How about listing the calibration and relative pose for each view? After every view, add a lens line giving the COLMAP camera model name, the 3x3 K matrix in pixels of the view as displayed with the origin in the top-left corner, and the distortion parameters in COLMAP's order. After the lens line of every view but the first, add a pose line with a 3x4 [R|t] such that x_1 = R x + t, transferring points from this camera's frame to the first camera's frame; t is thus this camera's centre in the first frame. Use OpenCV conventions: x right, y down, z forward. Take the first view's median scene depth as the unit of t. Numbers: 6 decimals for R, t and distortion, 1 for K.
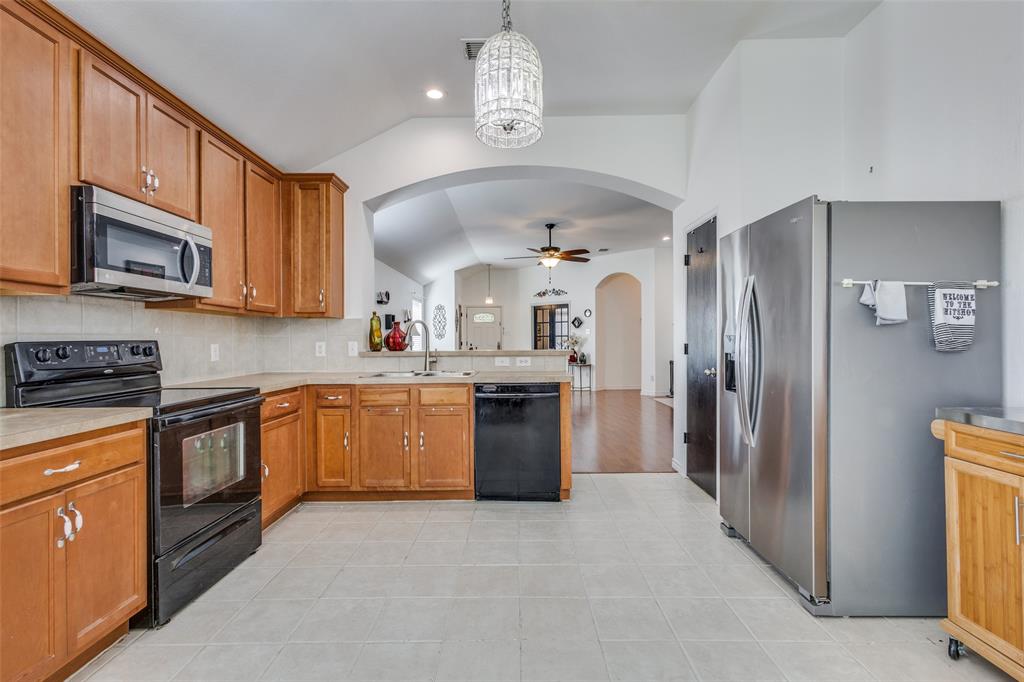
lens RADIAL K [[475.9, 0, 512.0], [0, 475.9, 337.8], [0, 0, 1]] dist [0.003855, -0.000018]
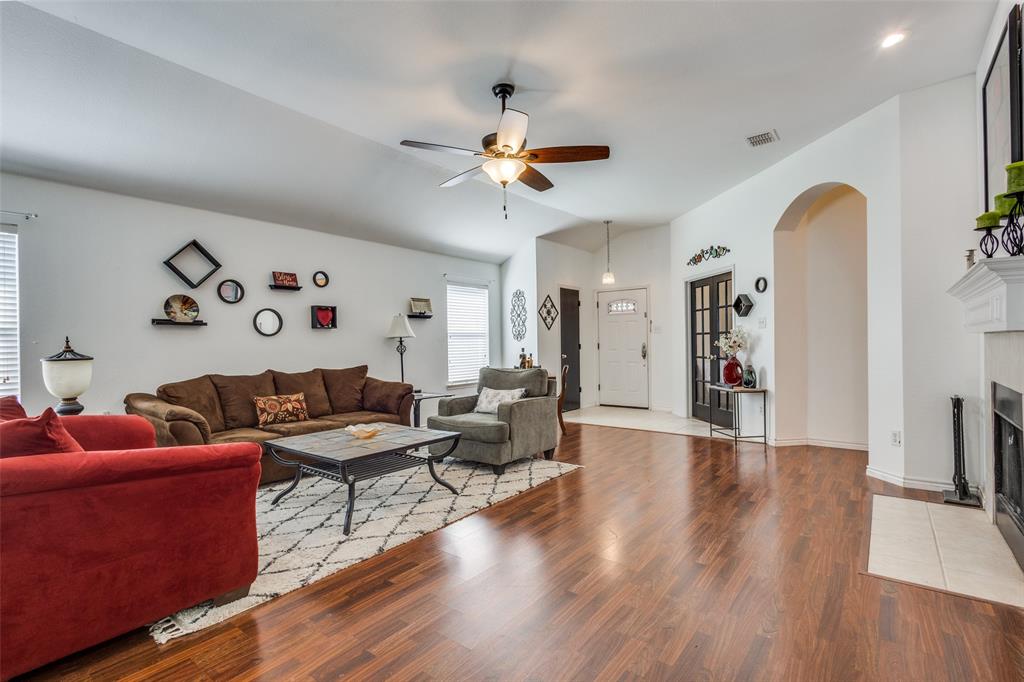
lens RADIAL K [[481.4, 0, 511.7], [0, 481.4, 345.4], [0, 0, 1]] dist [0.006831, -0.000095]
pose [[0.794932, -0.002278, -0.606694, 0.824477], [0.012636, 0.999838, 0.012803, 0.002605], [0.606566, -0.017843, 0.794833, 1.442240]]
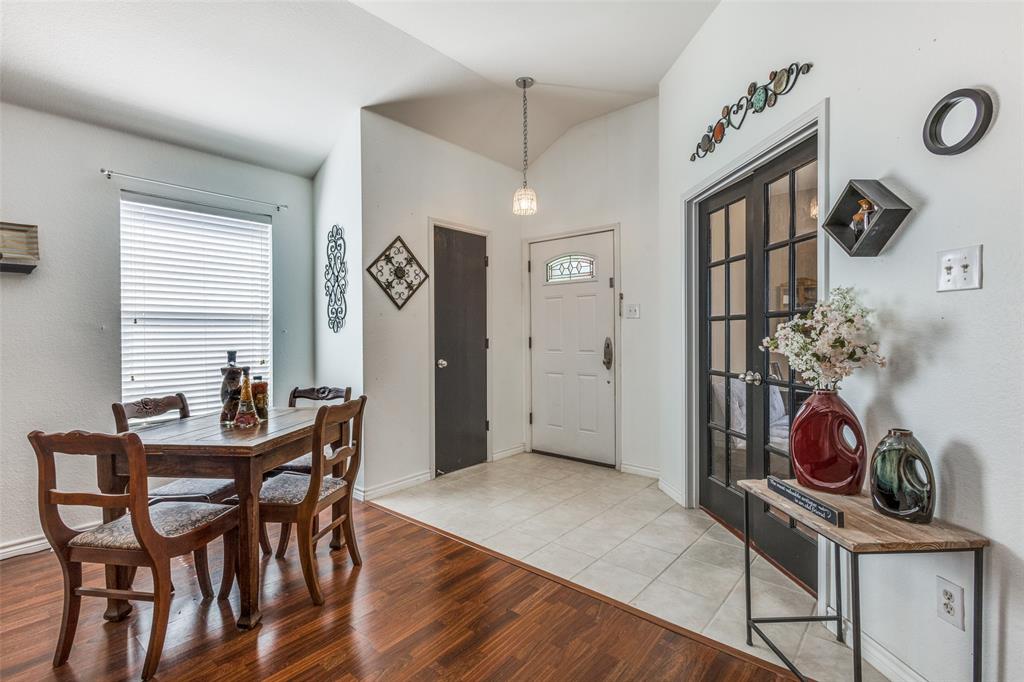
lens RADIAL K [[475.9, 0, 512.0], [0, 475.9, 337.8], [0, 0, 1]] dist [0.003855, -0.000018]
pose [[0.766366, 0.007386, -0.642362, 0.483017], [0.004010, 0.999859, 0.016280, 0.008406], [0.642392, -0.015053, 0.766229, 2.661199]]
